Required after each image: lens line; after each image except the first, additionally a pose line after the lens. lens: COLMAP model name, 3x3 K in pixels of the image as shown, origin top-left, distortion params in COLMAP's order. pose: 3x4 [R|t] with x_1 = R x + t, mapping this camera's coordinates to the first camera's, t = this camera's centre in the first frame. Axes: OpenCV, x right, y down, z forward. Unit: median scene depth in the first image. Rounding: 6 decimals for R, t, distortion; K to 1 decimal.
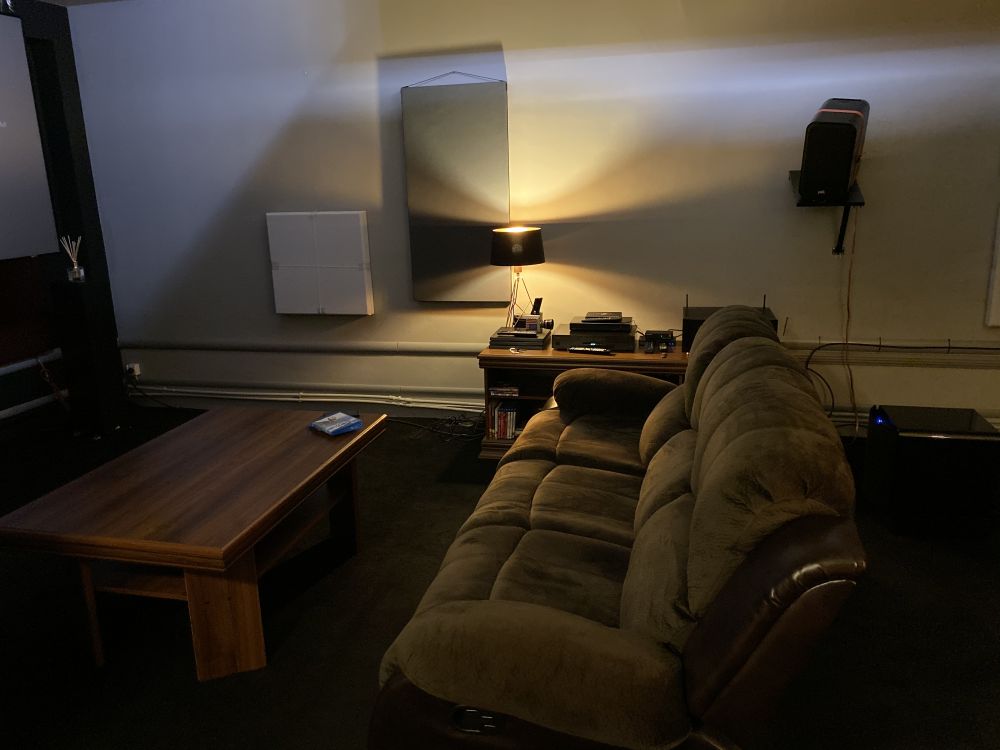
lens RADIAL K [[762.2, 0, 494.4], [0, 762.2, 375.9], [0, 0, 1]] dist [0.027827, -0.008861]
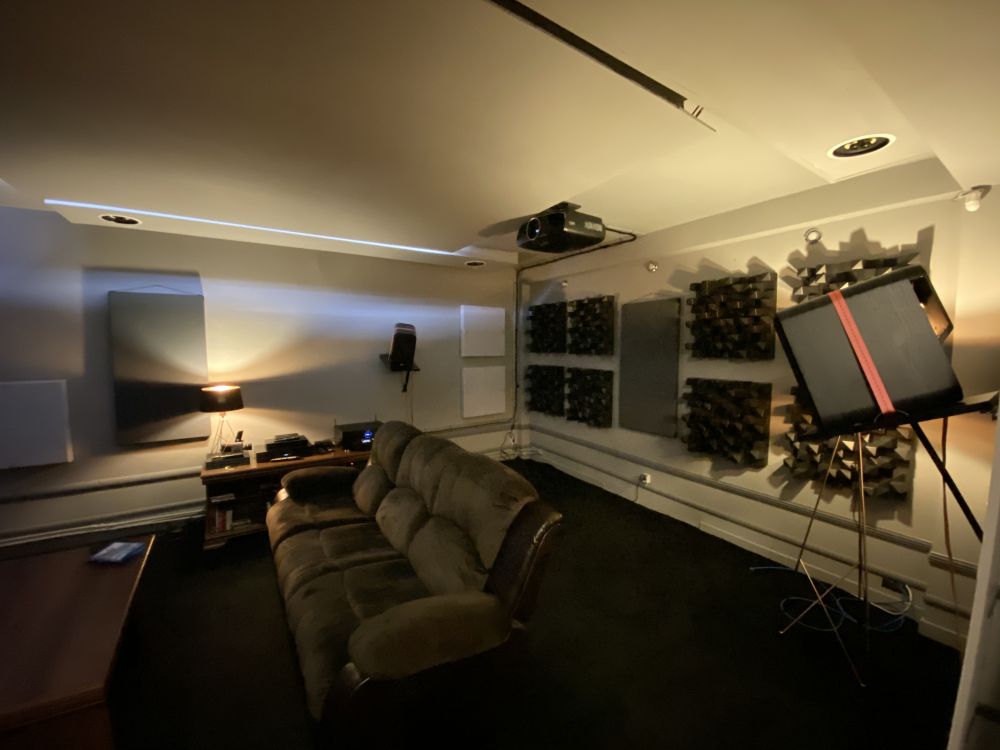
lens RADIAL K [[403.4, 0, 503.7], [0, 403.4, 377.6], [0, 0, 1]] dist [0.028150, -0.025204]
pose [[0.677205, -0.031636, 0.735114, -0.182782], [0.169037, 0.979043, -0.113588, -0.024533], [-0.716114, 0.201183, 0.668361, 0.045188]]
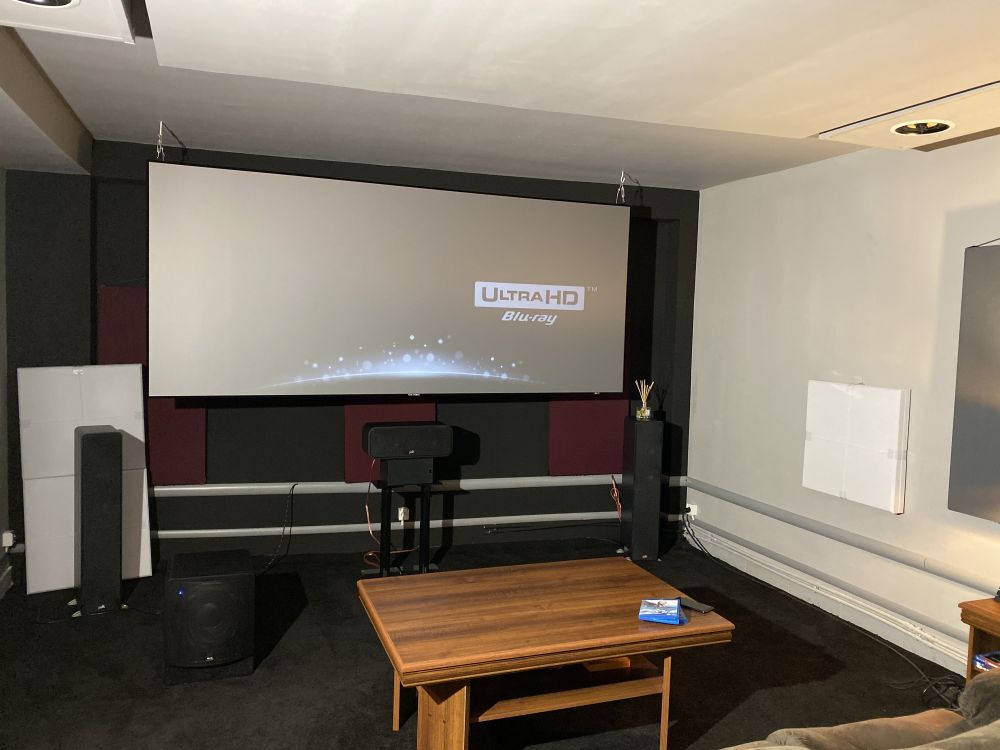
lens RADIAL K [[767.9, 0, 499.6], [0, 767.9, 370.5], [0, 0, 1]] dist [0.009433, -0.007030]
pose [[0.548229, 0.099455, -0.830394, 0.303172], [-0.259346, 0.964174, -0.055743, -0.080407], [0.795100, 0.245919, 0.554382, 0.193888]]
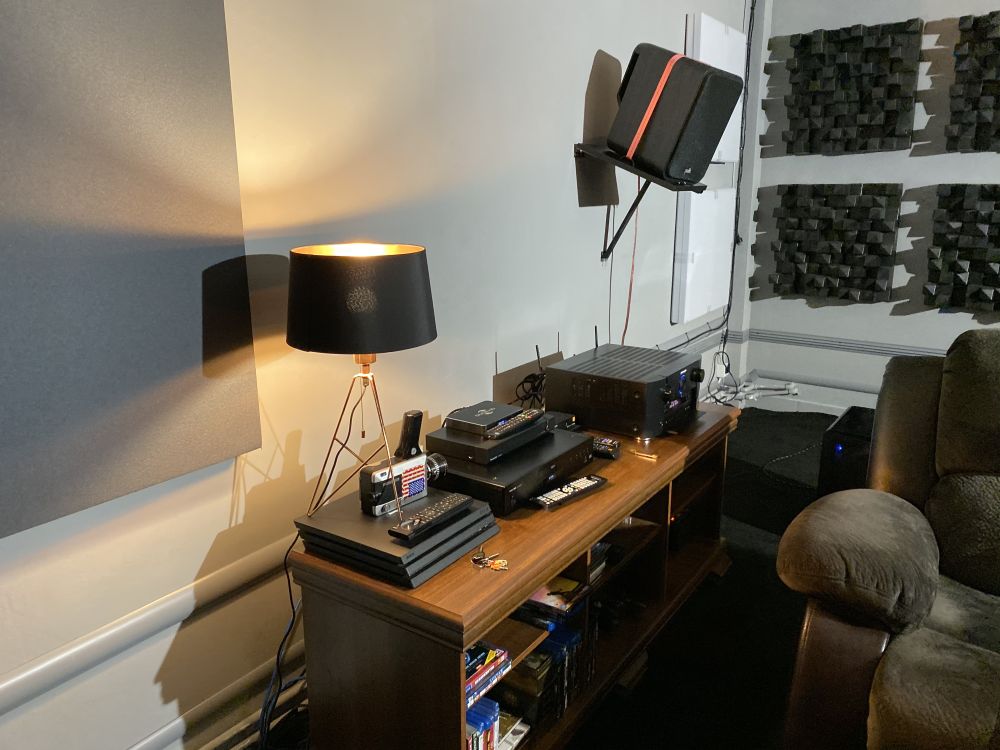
lens RADIAL K [[767.9, 0, 499.6], [0, 767.9, 370.5], [0, 0, 1]] dist [0.009433, -0.007030]
pose [[0.365406, -0.194834, 0.910230, -0.289623], [0.235276, 0.965431, 0.112200, -0.159261], [-0.900624, 0.173157, 0.398613, 0.792442]]
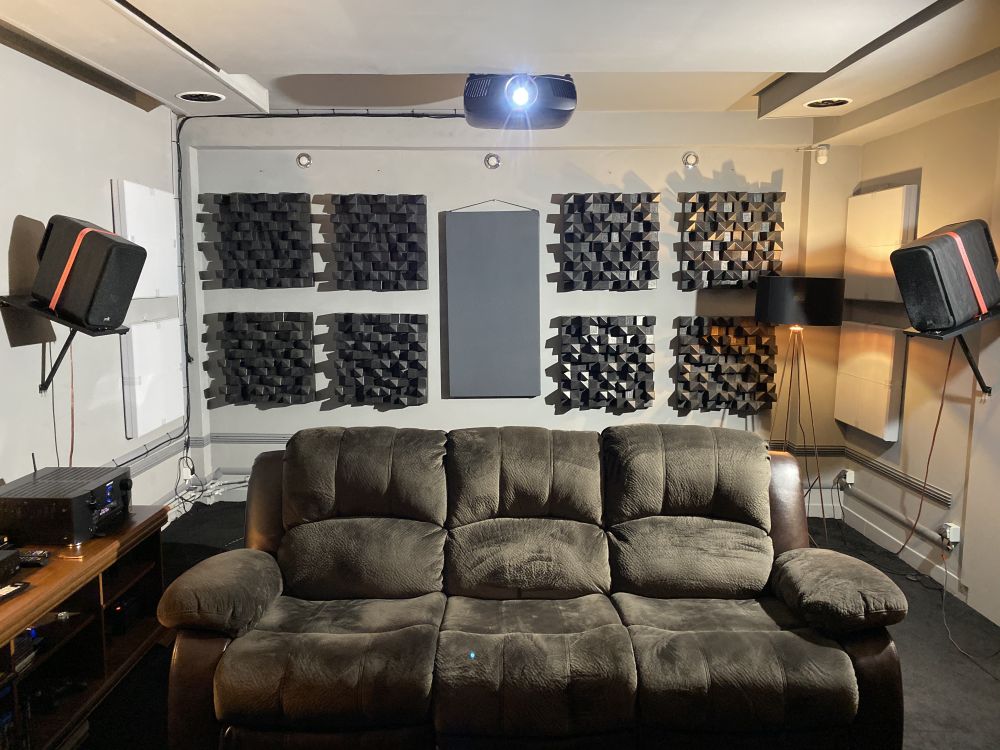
lens RADIAL K [[767.9, 0, 499.6], [0, 767.9, 370.5], [0, 0, 1]] dist [0.009433, -0.007030]
pose [[-0.228640, -0.088583, 0.969472, -0.474586], [0.256831, 0.955082, 0.147839, -0.173619], [-0.939022, 0.282792, -0.195619, 0.670932]]
